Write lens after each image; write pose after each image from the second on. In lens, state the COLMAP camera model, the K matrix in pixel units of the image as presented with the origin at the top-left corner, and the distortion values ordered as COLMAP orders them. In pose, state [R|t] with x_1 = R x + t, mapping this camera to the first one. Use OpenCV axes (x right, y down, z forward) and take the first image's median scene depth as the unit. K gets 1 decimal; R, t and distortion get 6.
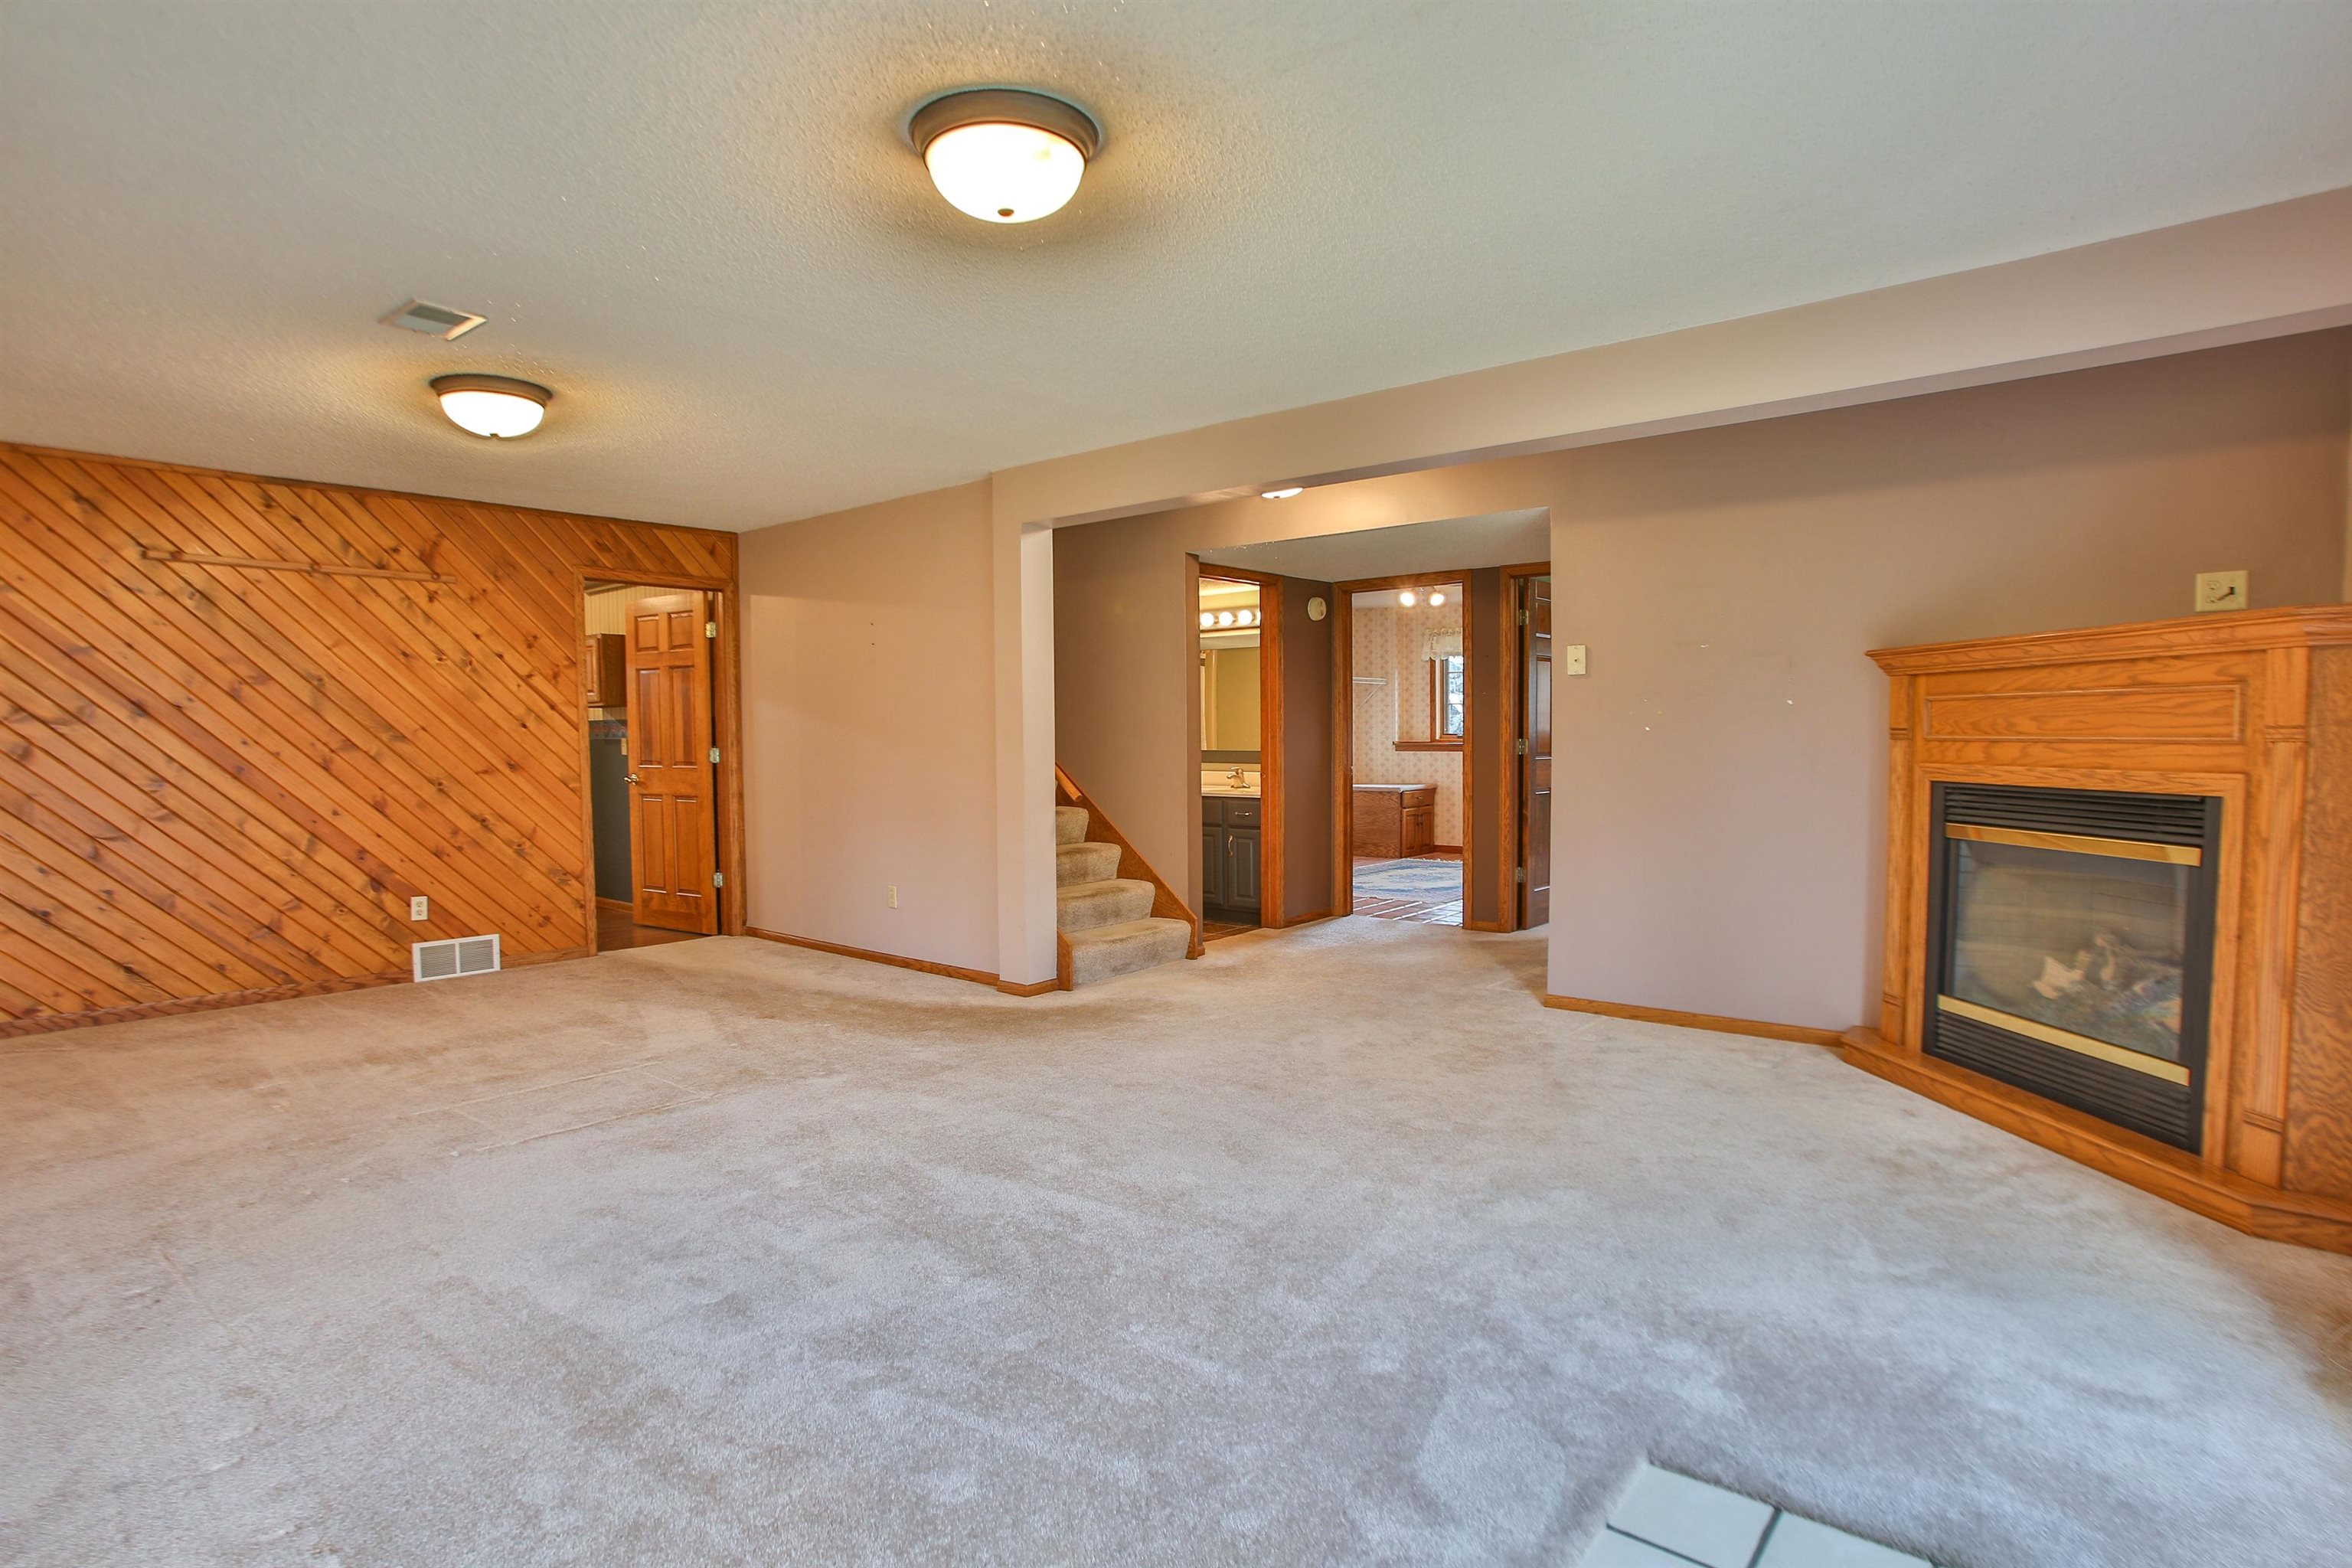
lens RADIAL K [[1203.6, 0, 1166.6], [0, 1203.6, 783.7], [0, 0, 1]] dist [-0.062549, 0.028302]
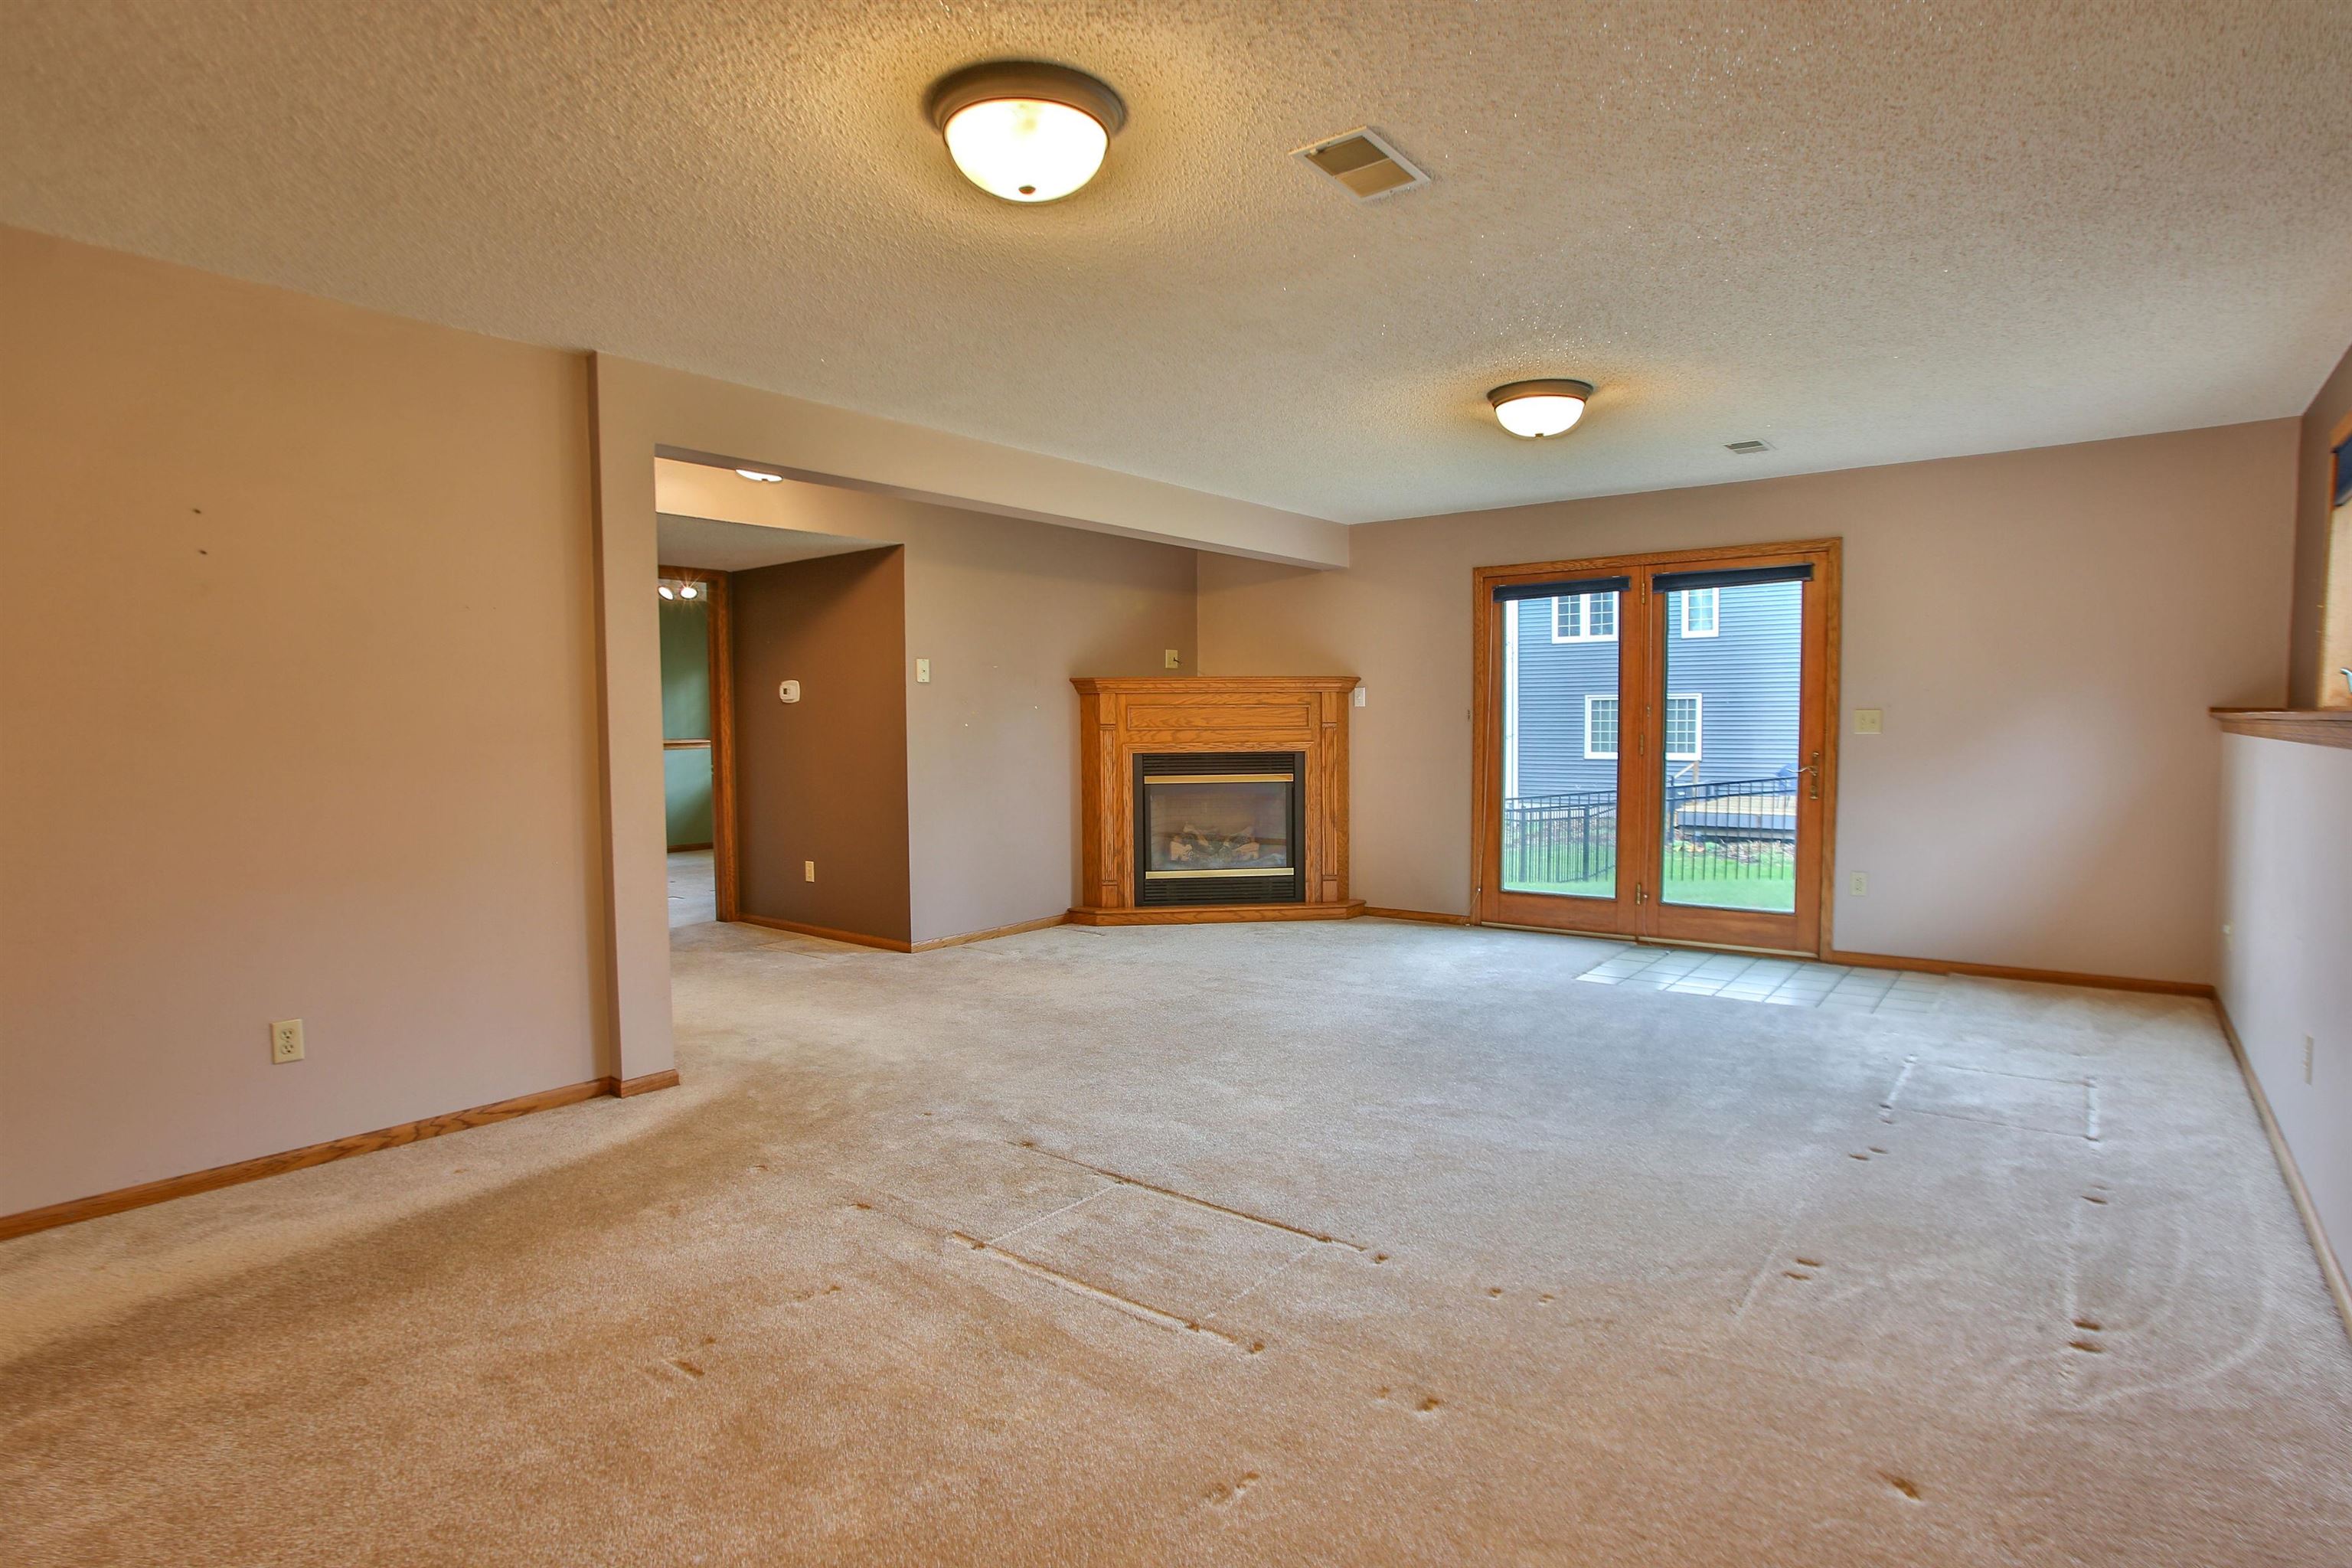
lens RADIAL K [[1203.6, 0, 1166.6], [0, 1203.6, 783.7], [0, 0, 1]] dist [-0.062549, 0.028302]
pose [[-0.002229, -0.041461, 0.999138, -1.214588], [0.052690, 0.997747, 0.041521, -0.030640], [-0.998608, 0.052737, -0.000039, 0.980835]]
